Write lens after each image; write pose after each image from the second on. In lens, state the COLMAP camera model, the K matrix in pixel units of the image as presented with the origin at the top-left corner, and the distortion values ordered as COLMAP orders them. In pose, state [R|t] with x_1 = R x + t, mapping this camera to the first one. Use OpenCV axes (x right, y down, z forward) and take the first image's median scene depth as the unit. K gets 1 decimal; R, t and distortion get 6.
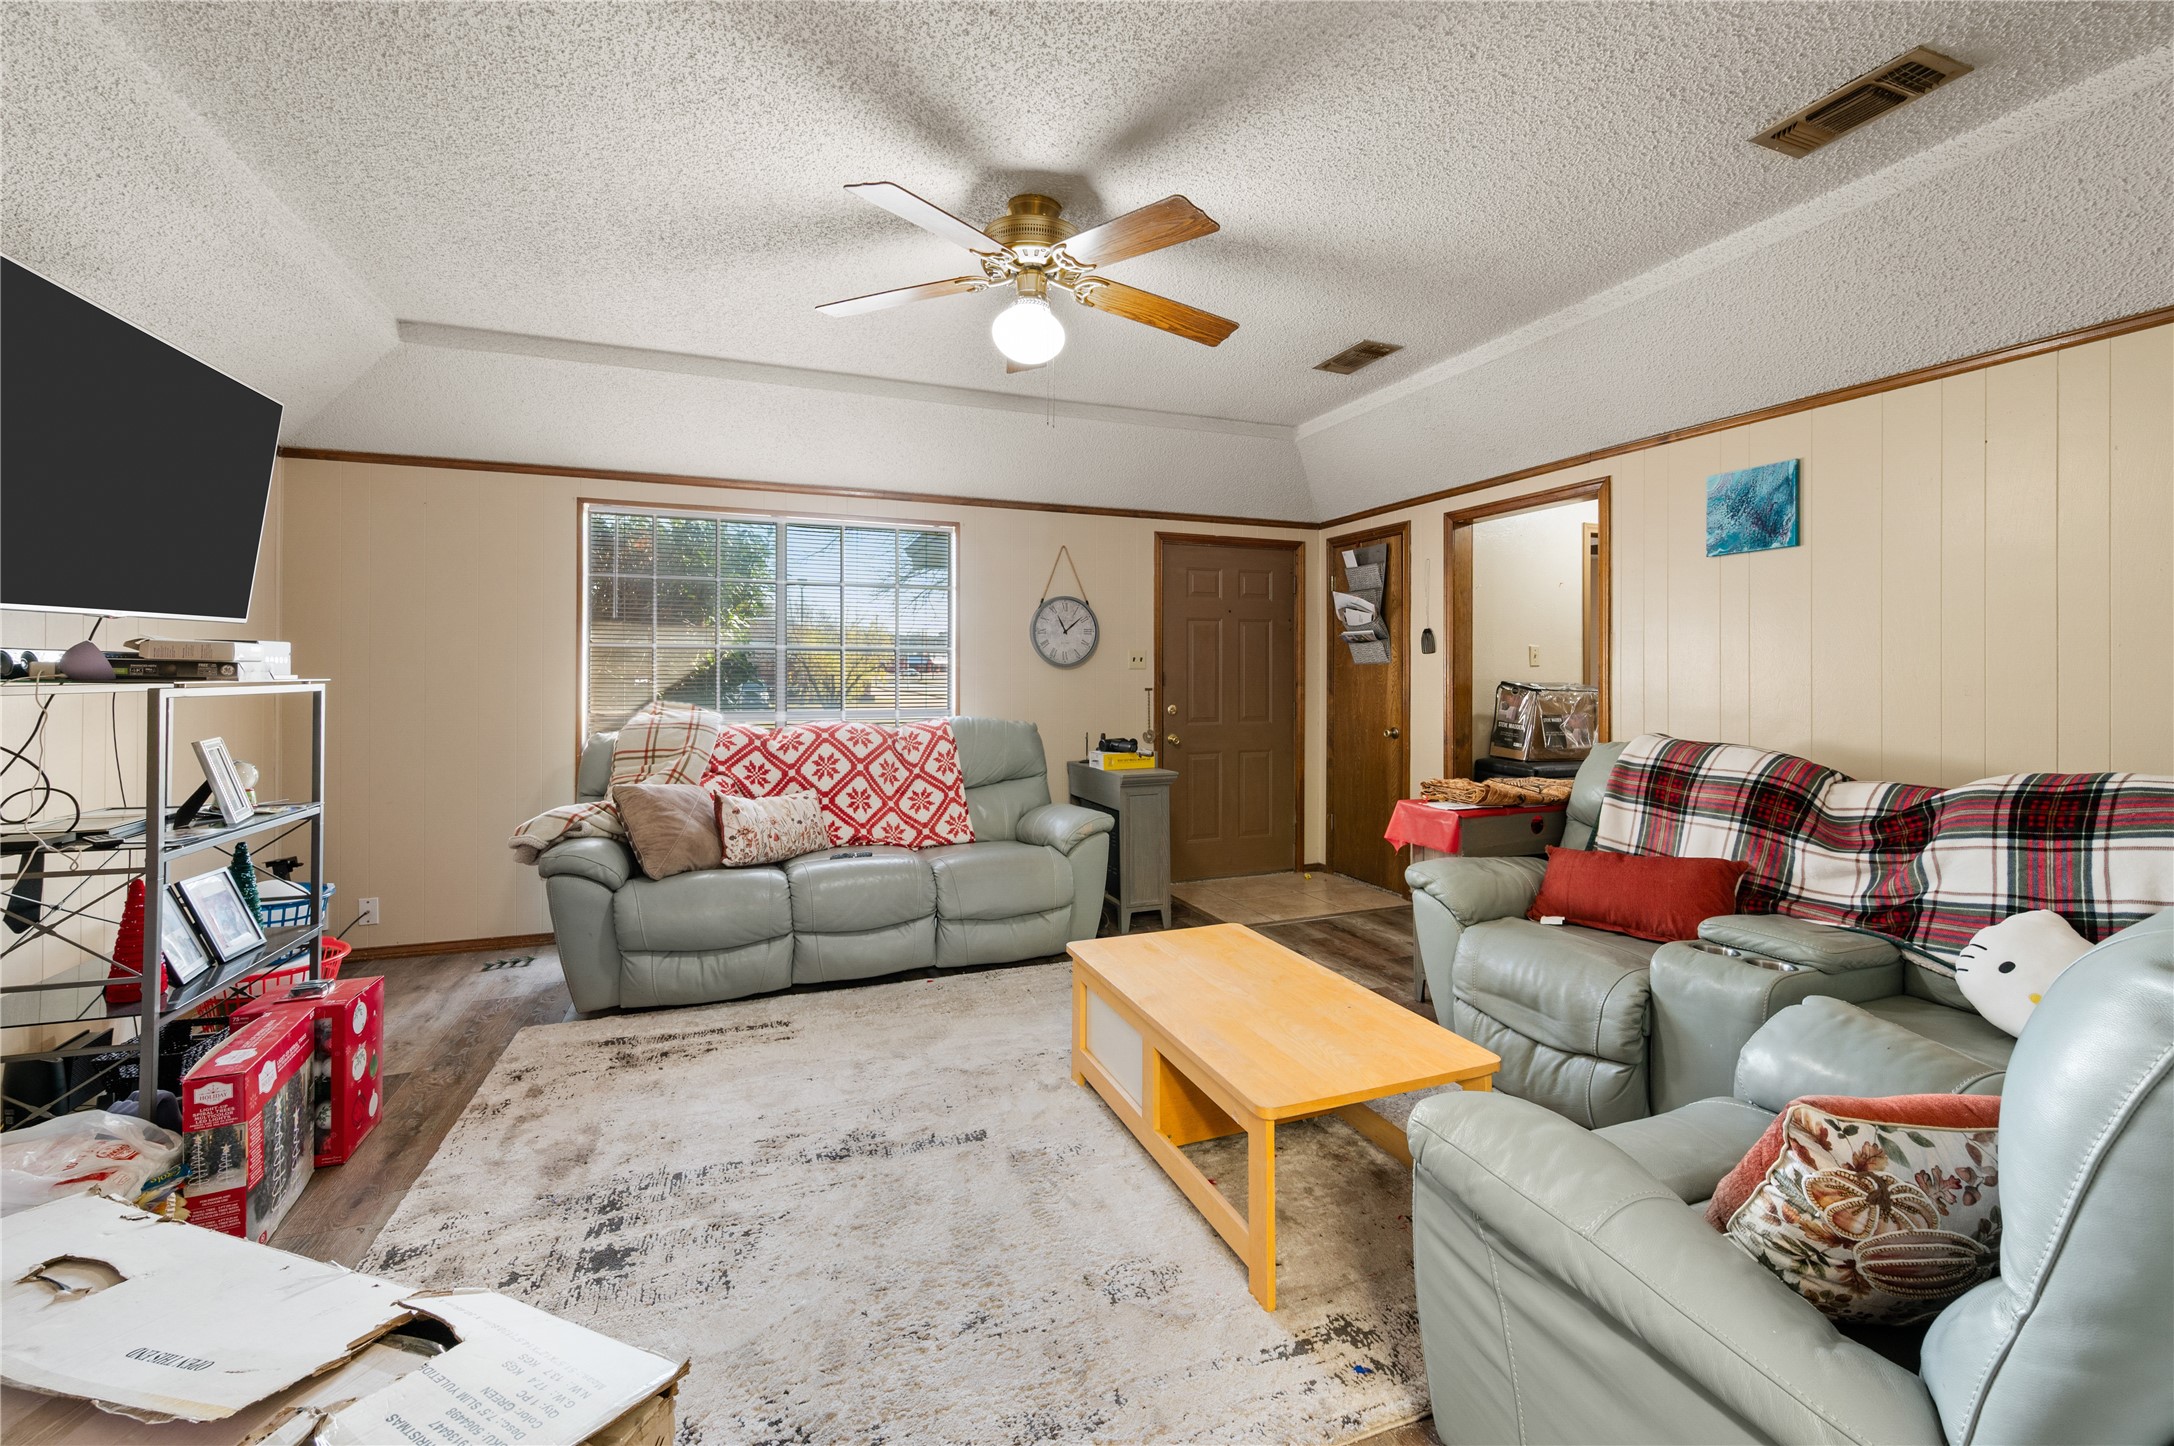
lens RADIAL K [[879.6, 0, 1081.7], [0, 879.6, 663.3], [0, 0, 1]] dist [-0.001116, -0.000274]
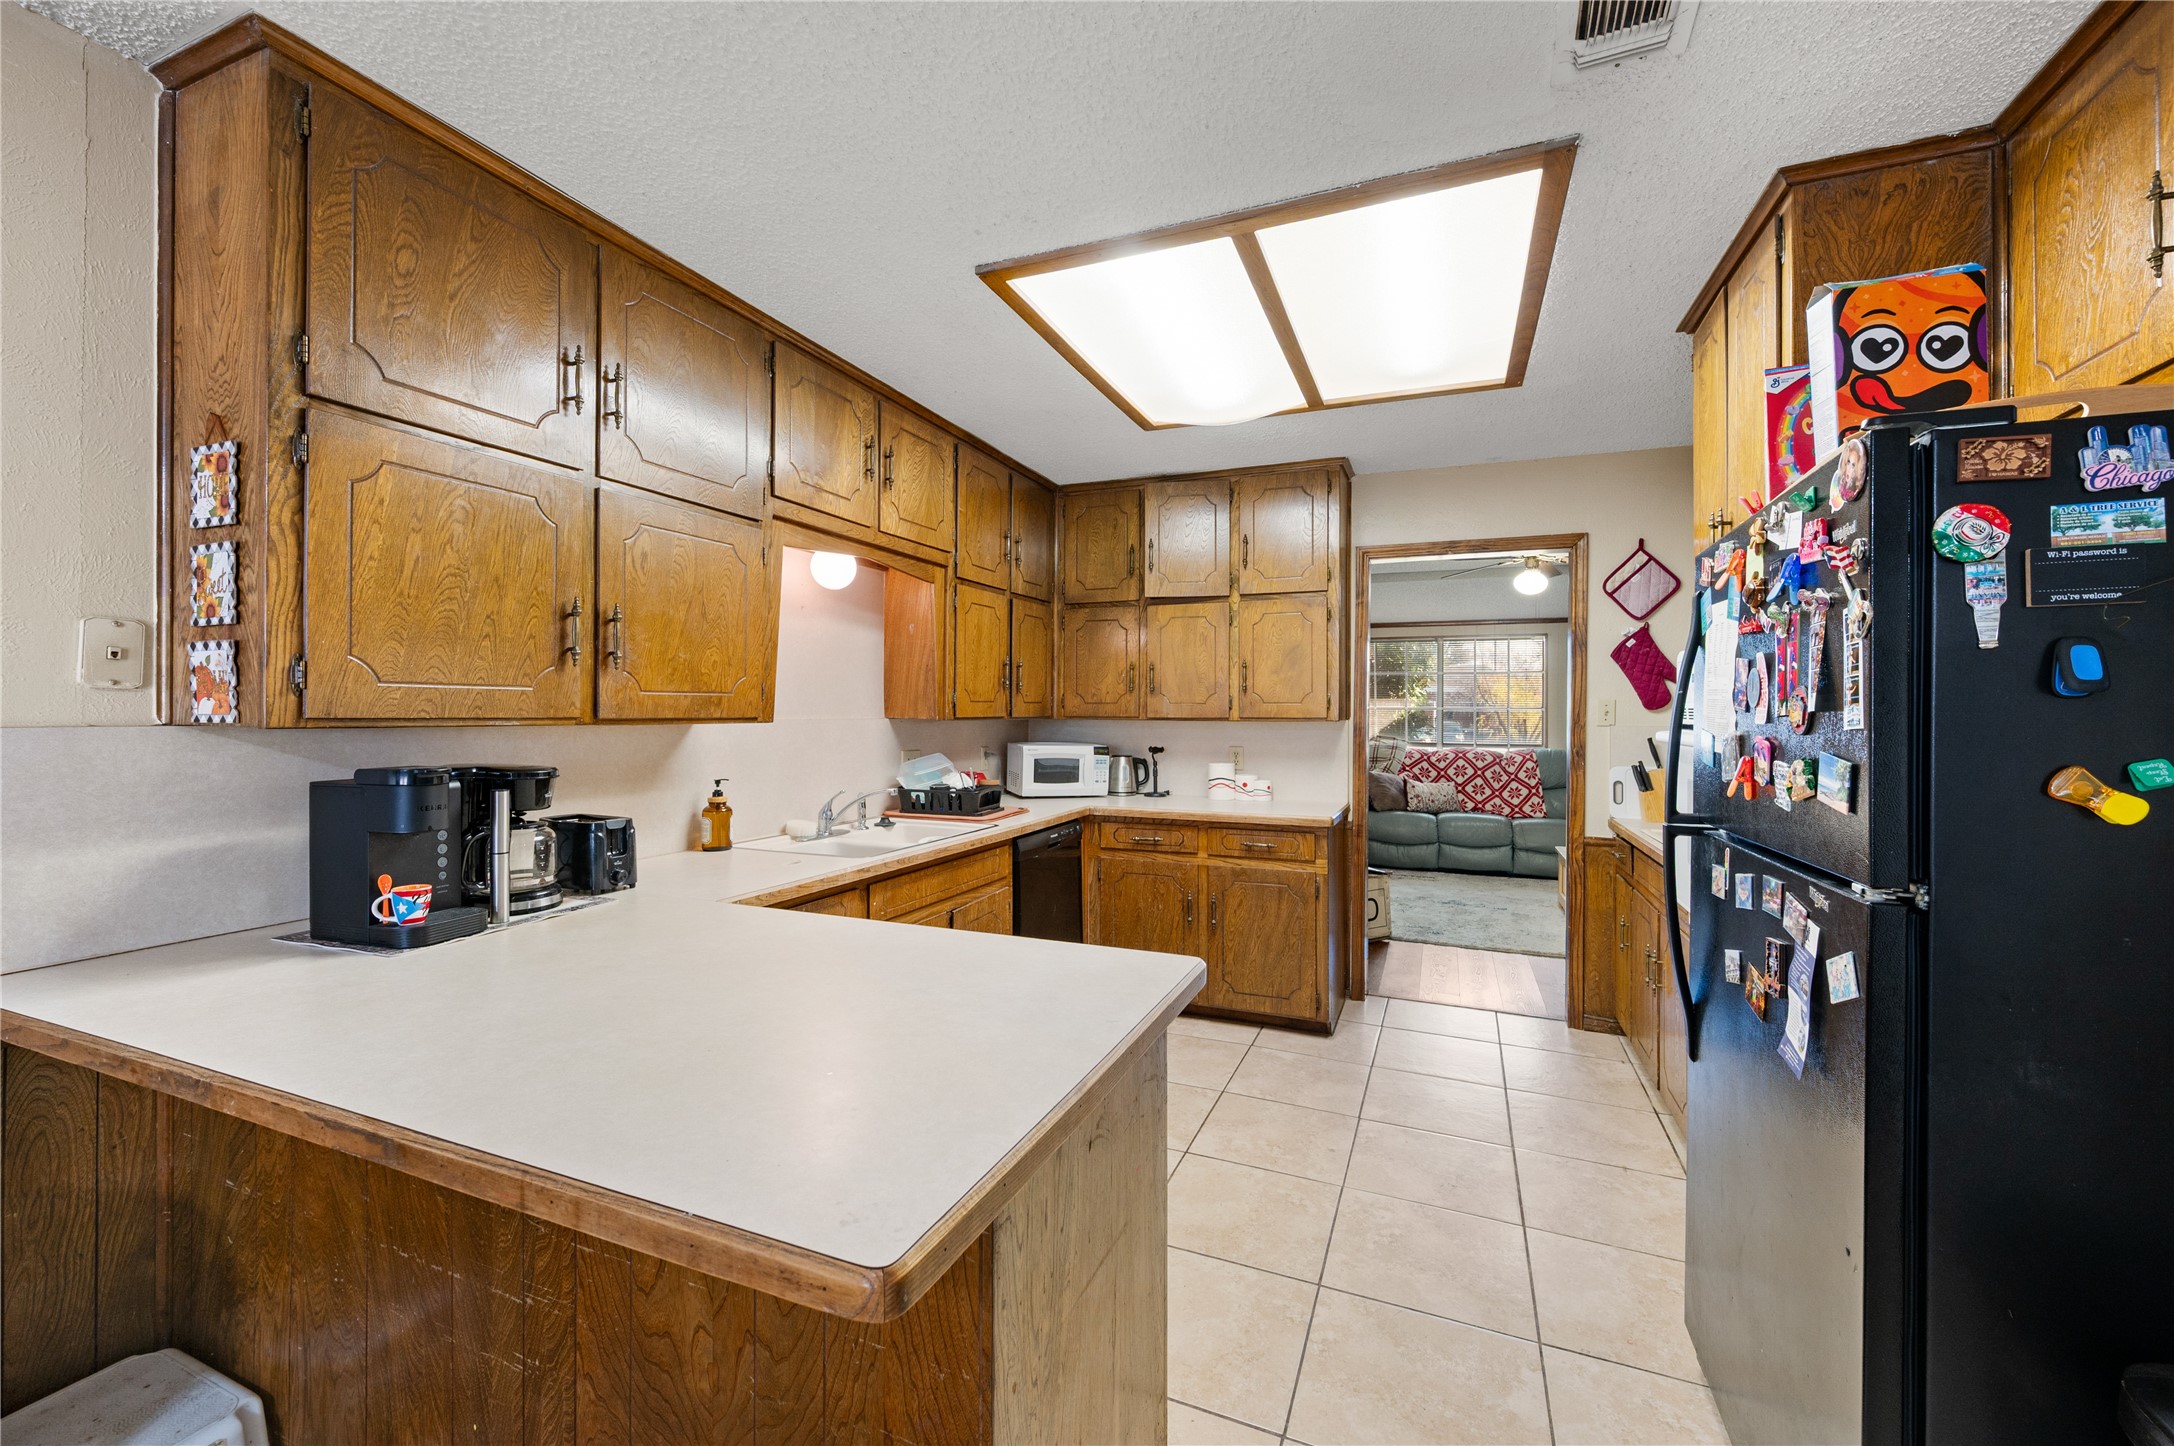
lens RADIAL K [[879.6, 0, 1088.6], [0, 879.6, 716.3], [0, 0, 1]] dist [-0.001116, -0.000274]
pose [[0.730934, 0.006553, -0.682417, 0.438567], [0.002581, 0.999920, 0.012366, -0.029740], [0.682443, -0.010800, 0.730859, -0.990400]]
